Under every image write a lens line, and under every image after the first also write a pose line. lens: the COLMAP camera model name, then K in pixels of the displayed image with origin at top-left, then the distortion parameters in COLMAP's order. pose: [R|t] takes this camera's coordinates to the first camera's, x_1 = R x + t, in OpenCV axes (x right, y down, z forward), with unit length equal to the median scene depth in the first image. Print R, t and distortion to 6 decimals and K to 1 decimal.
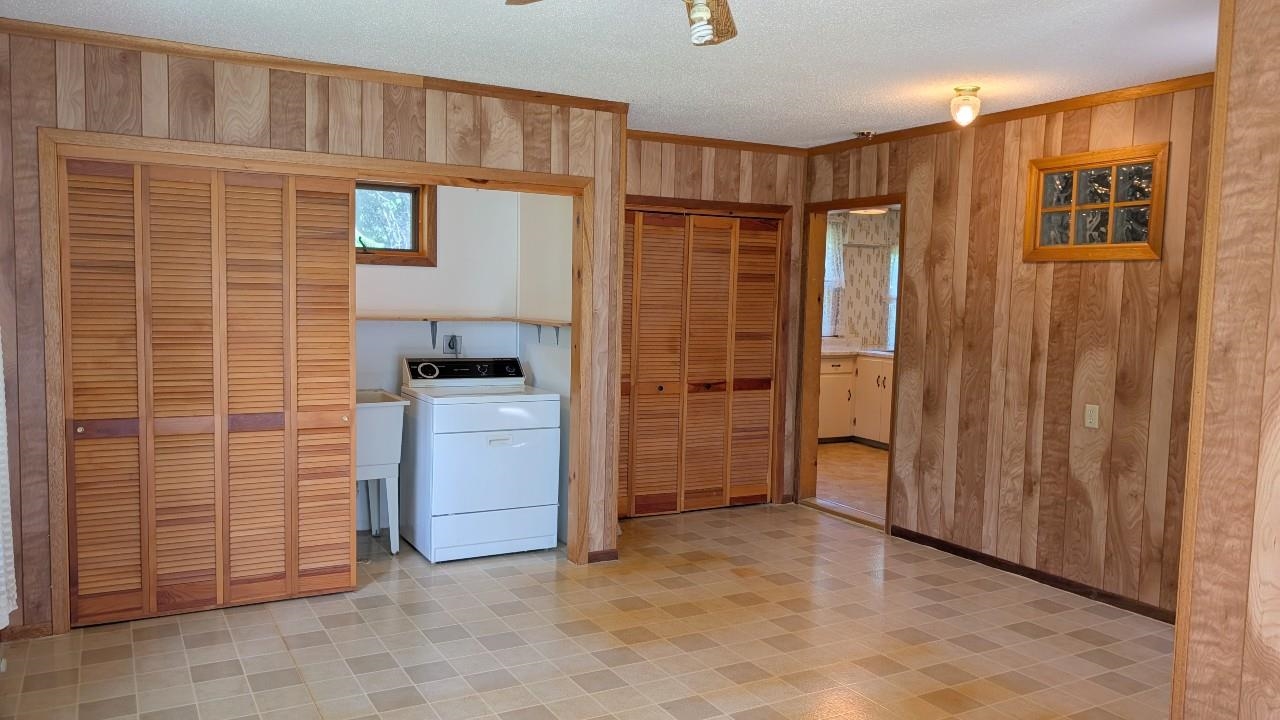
lens RADIAL K [[930.0, 0, 628.7], [0, 930.0, 363.0], [0, 0, 1]] dist [0.018878, -0.023906]
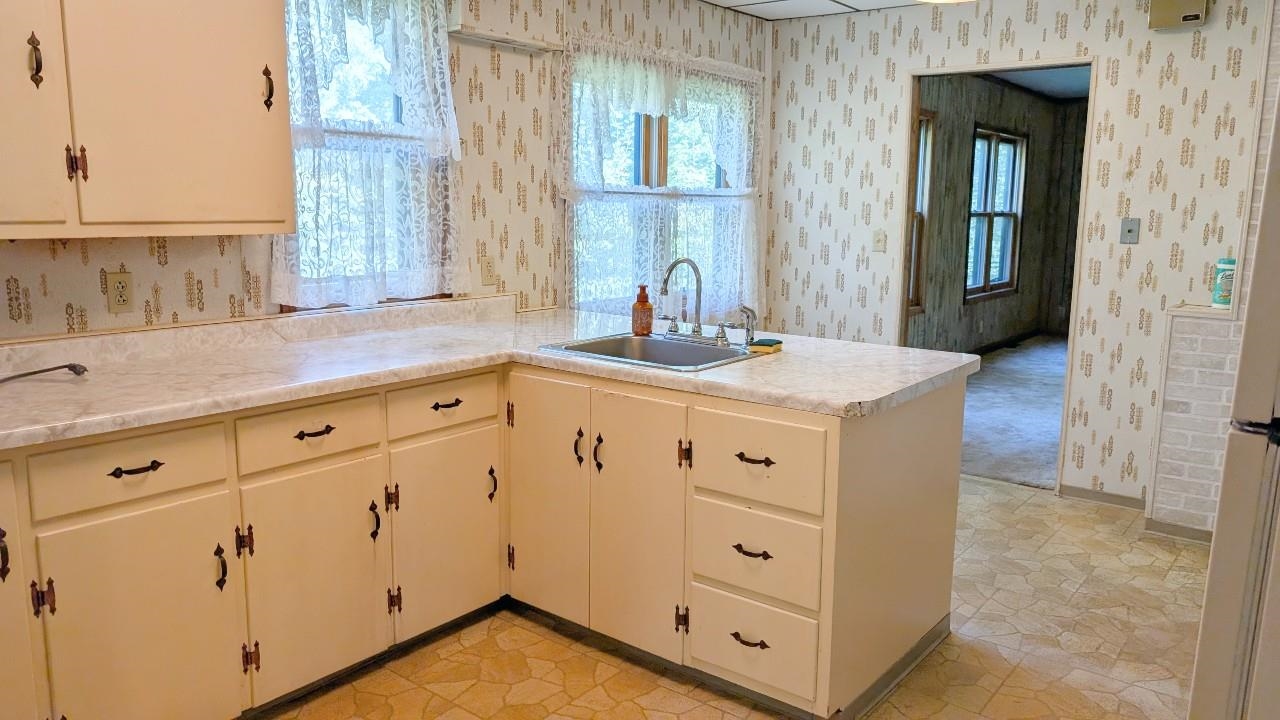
lens RADIAL K [[930.0, 0, 628.7], [0, 930.0, 363.0], [0, 0, 1]] dist [0.018878, -0.023906]
pose [[0.924206, -0.078380, 0.373764, 0.150137], [0.042097, 0.993656, 0.104282, -0.037411], [-0.379567, -0.080644, 0.921643, 0.632596]]
